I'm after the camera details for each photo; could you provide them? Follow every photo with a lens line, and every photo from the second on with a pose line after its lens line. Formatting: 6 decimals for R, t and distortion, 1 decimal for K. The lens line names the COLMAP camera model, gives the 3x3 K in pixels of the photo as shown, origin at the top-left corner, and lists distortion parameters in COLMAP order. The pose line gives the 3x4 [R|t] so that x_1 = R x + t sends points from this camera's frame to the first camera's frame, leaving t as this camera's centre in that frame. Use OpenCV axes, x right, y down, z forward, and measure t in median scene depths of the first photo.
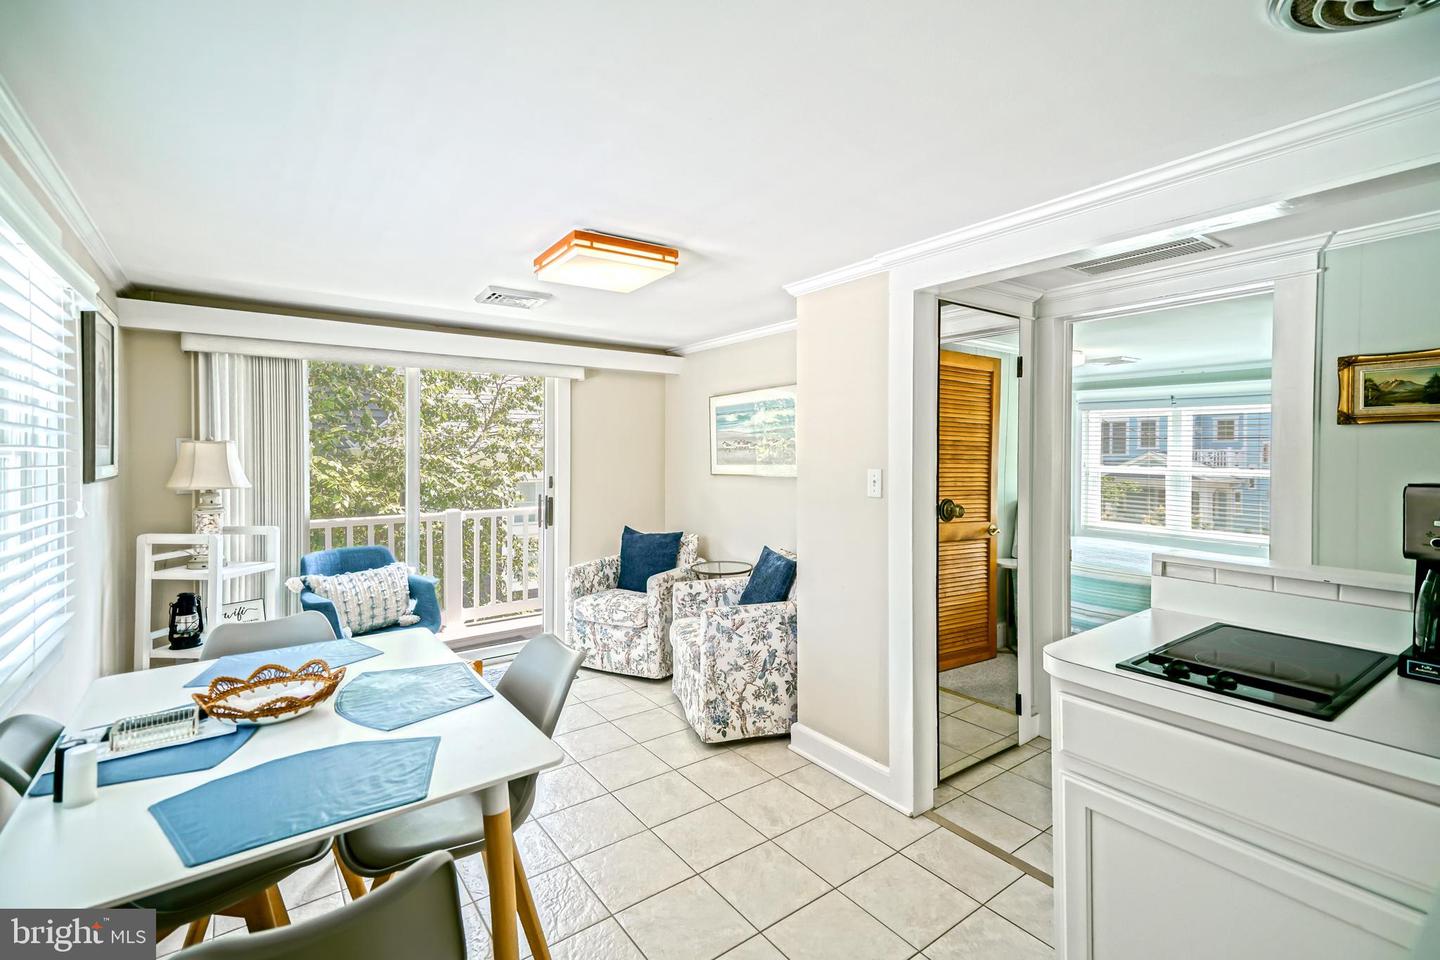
lens RADIAL K [[636.6, 0, 689.1], [0, 636.6, 456.8], [0, 0, 1]] dist [0.024459, 0.000003]
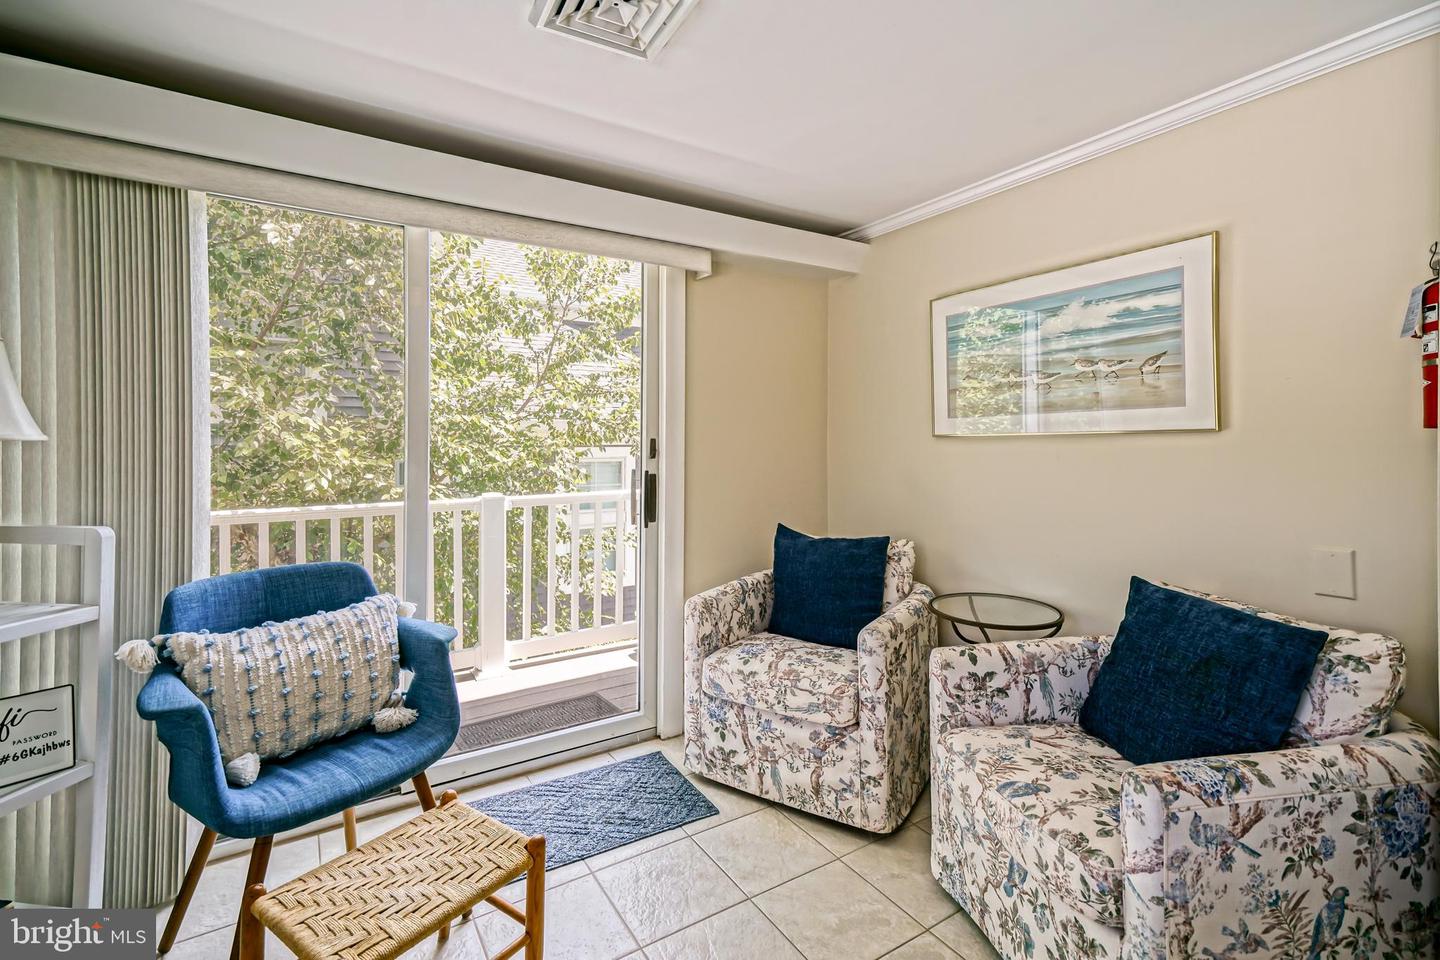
lens RADIAL K [[643.2, 0, 704.4], [0, 643.2, 442.5], [0, 0, 1]] dist [0.034472, -0.000739]
pose [[0.998882, 0.003456, -0.047150, -0.164529], [-0.003432, 0.999994, 0.000579, 0.039477], [0.047152, -0.000416, 0.998888, 0.473613]]
